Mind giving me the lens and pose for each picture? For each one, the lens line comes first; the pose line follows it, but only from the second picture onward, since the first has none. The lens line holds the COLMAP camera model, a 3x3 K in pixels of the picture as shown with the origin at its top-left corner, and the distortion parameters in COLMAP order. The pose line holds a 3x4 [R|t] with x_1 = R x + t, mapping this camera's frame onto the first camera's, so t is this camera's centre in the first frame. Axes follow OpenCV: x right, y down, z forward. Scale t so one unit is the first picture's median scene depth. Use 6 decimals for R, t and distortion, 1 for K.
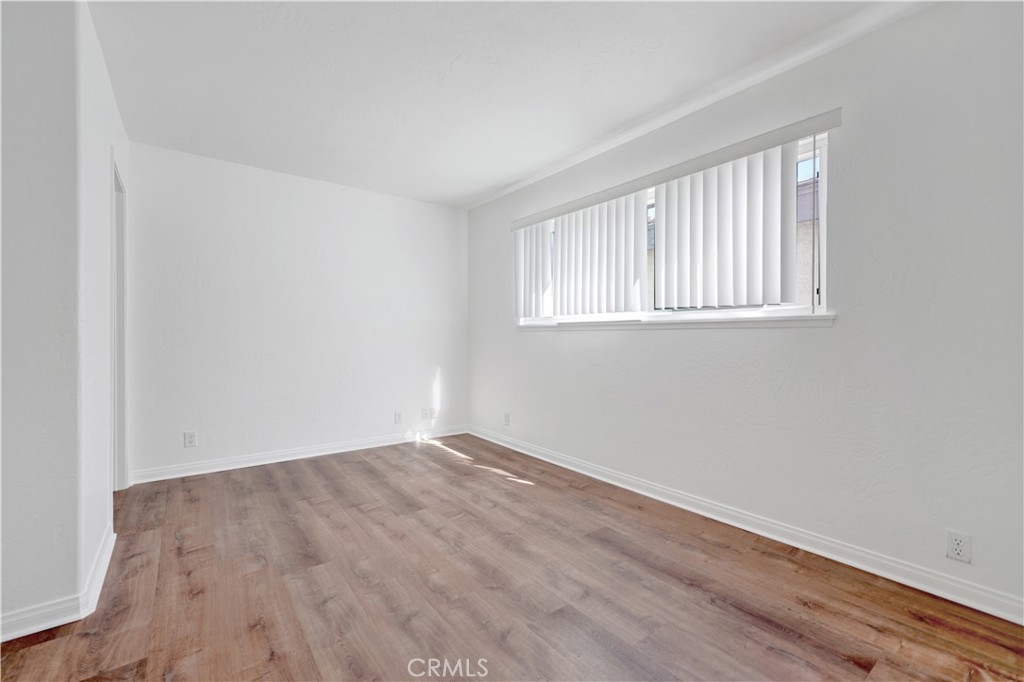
lens RADIAL K [[413.2, 0, 504.1], [0, 413.2, 342.0], [0, 0, 1]] dist [0.000251, 0.000231]
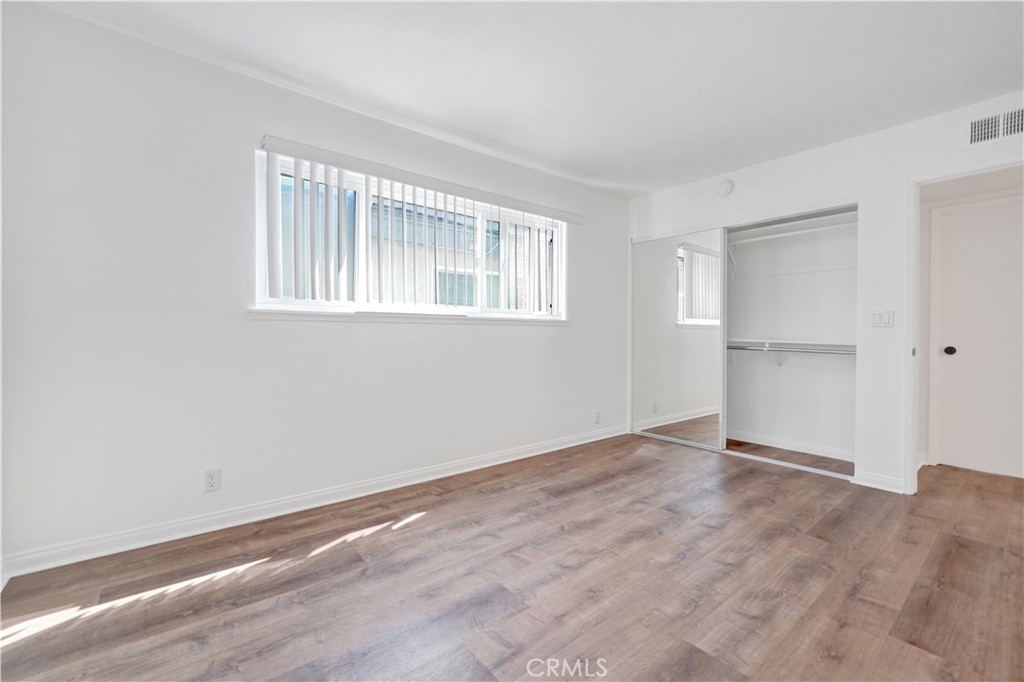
lens RADIAL K [[413.2, 0, 506.8], [0, 413.2, 336.9], [0, 0, 1]] dist [0.000251, 0.000231]
pose [[-0.000078, -0.013964, 0.999902, -0.949410], [0.003307, 0.999897, 0.013964, -0.013020], [-0.999995, 0.003308, -0.000032, 1.089718]]
